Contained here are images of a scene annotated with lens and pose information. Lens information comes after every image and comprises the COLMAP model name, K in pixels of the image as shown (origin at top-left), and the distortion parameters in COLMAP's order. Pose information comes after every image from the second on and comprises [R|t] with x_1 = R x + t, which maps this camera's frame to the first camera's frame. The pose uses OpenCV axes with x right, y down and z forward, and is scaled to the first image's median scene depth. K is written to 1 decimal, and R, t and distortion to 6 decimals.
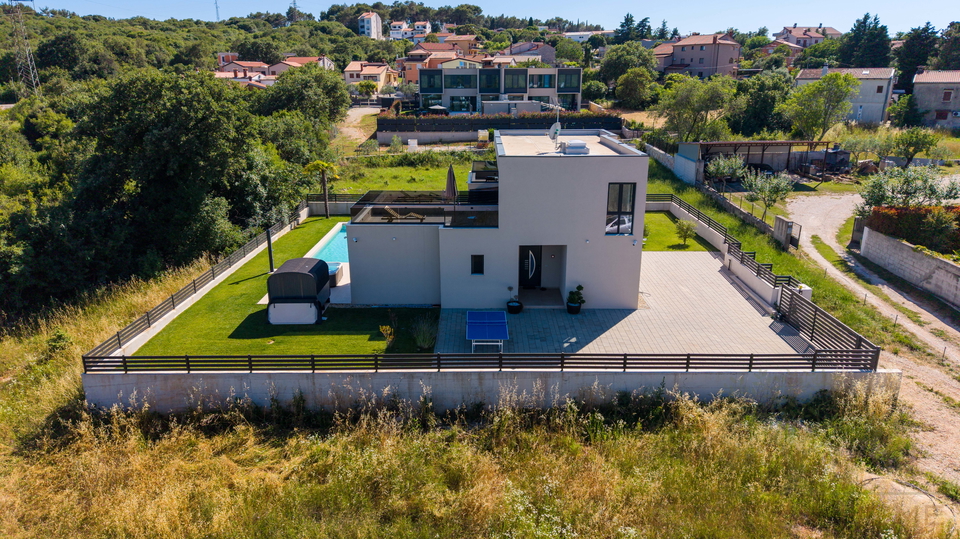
lens RADIAL K [[643.8, 0, 480.0], [0, 643.8, 269.5], [0, 0, 1]] dist [0.008370, -0.003083]
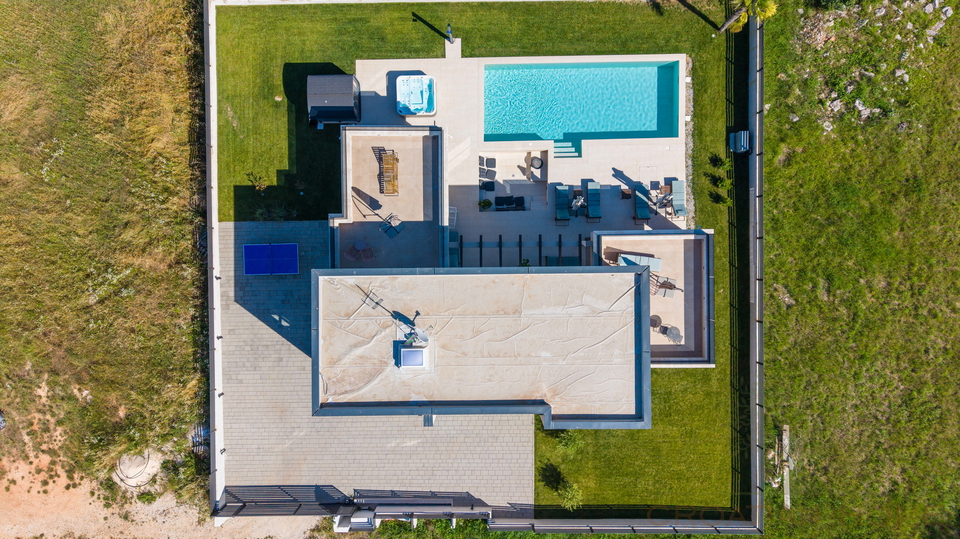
lens RADIAL K [[643.8, 0, 480.0], [0, 643.8, 269.5], [0, 0, 1]] dist [0.008370, -0.003083]
pose [[0.026631, 0.999292, 0.026588, -0.000616], [-0.271878, -0.018354, 0.962157, -0.855174], [0.961963, -0.032852, 0.271197, 0.680627]]
